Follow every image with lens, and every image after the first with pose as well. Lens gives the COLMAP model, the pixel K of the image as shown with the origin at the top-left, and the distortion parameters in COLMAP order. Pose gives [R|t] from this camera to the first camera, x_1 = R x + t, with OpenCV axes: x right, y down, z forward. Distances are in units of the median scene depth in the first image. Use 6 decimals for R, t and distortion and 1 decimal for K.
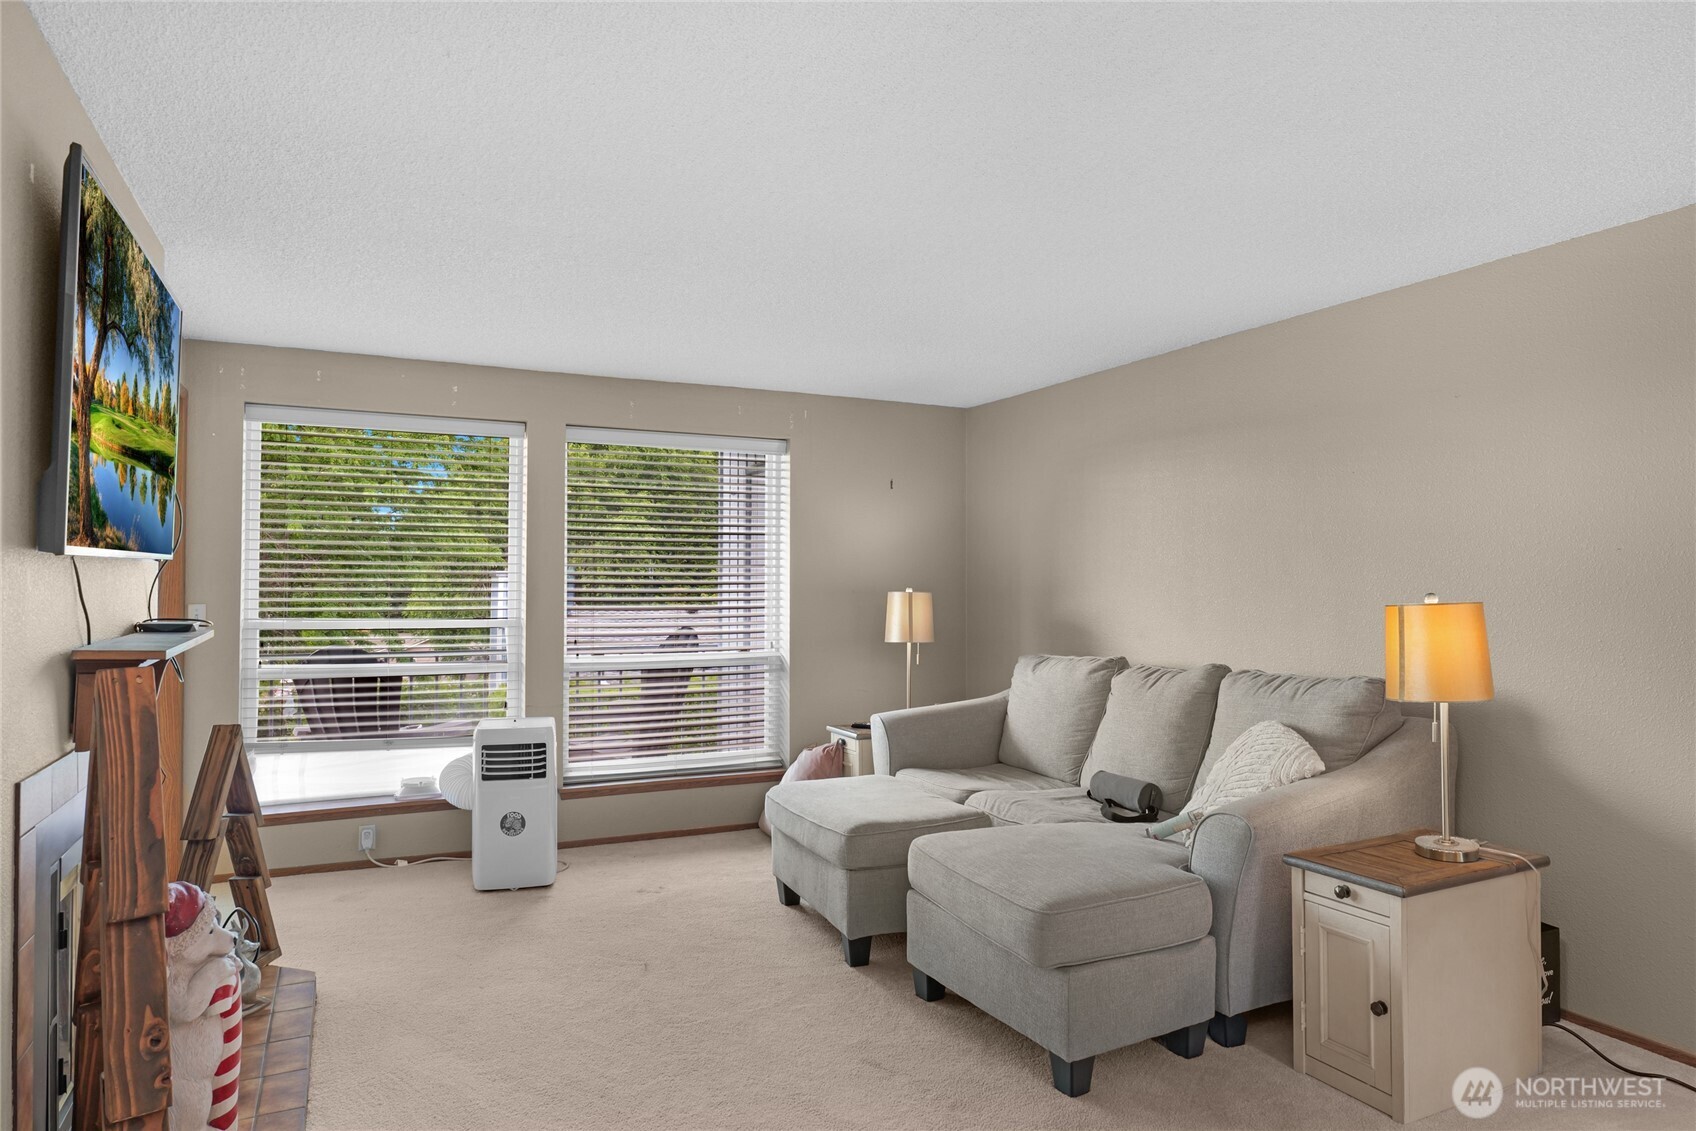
lens RADIAL K [[972.0, 0, 850.4], [0, 972.0, 565.9], [0, 0, 1]] dist [-0.018192, 0.009775]
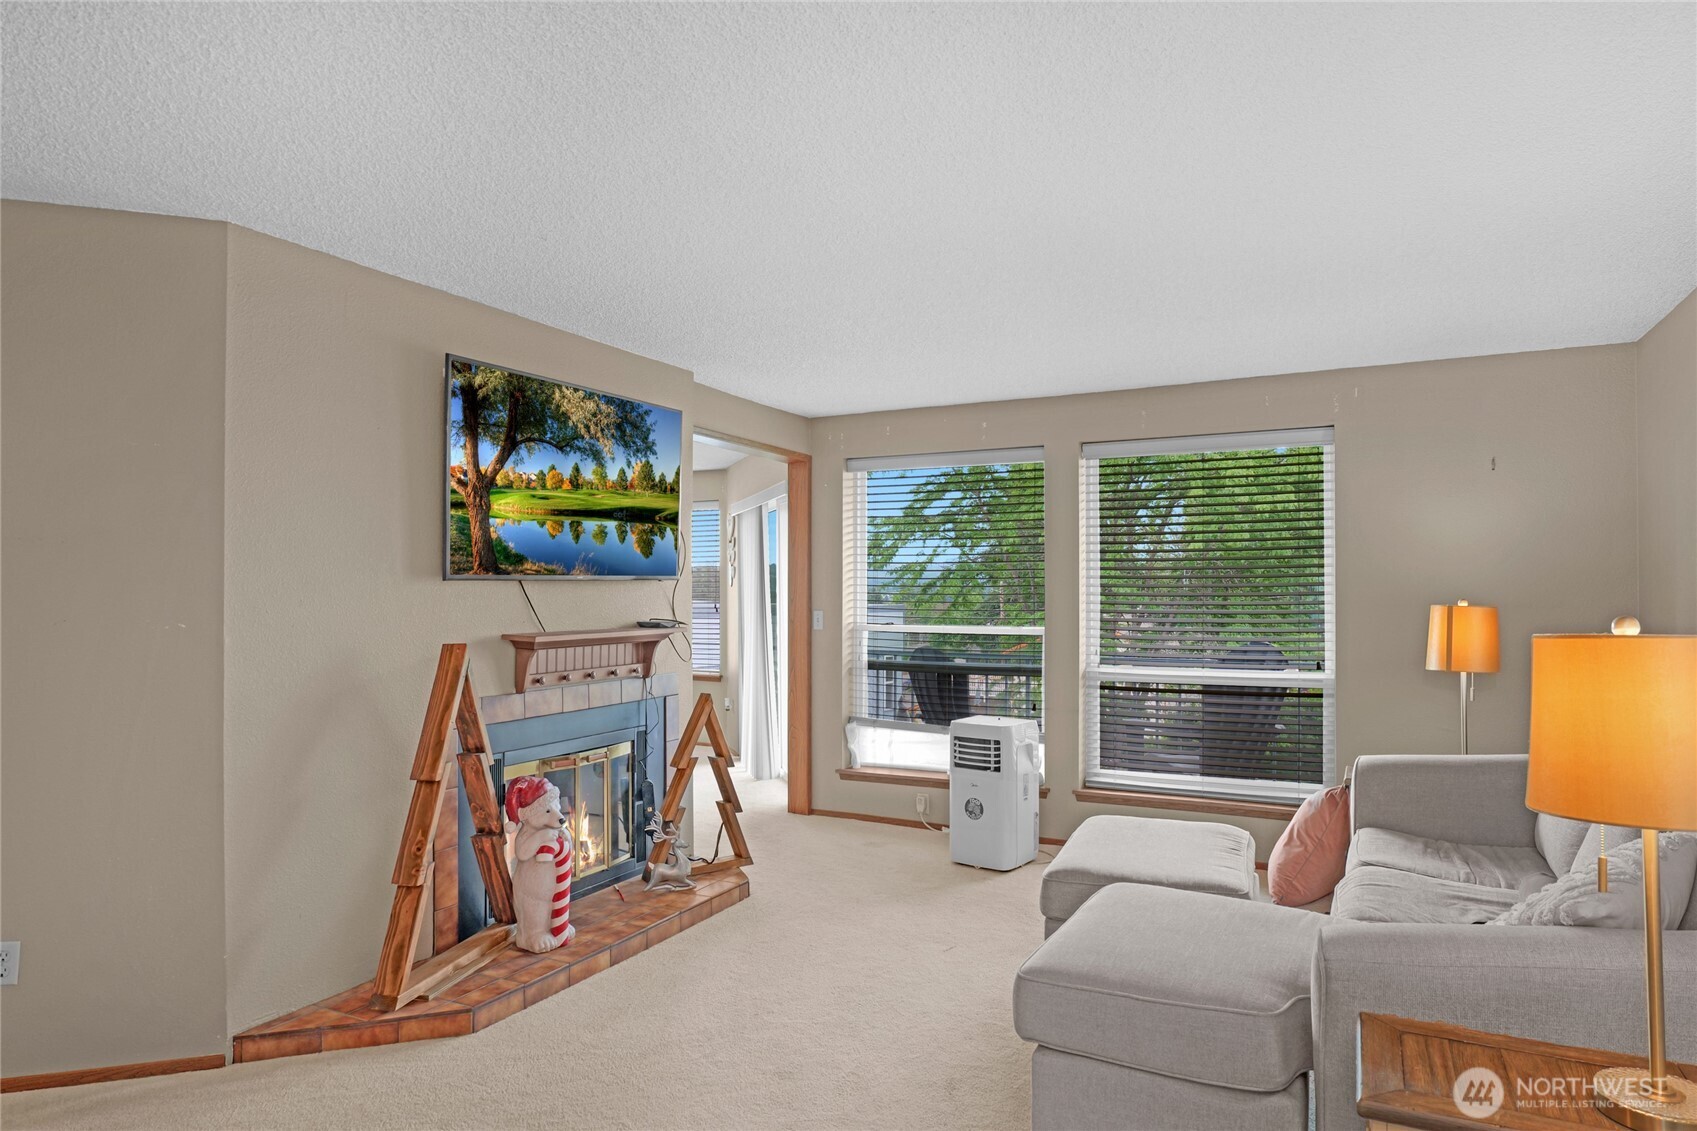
lens RADIAL K [[972.5, 0, 879.3], [0, 972.5, 597.2], [0, 0, 1]] dist [-0.018192, 0.009775]
pose [[0.617834, -0.000650, -0.786308, 0.469659], [0.013754, 0.999856, 0.009980, 0.008272], [0.786188, -0.016981, 0.617754, 0.221690]]
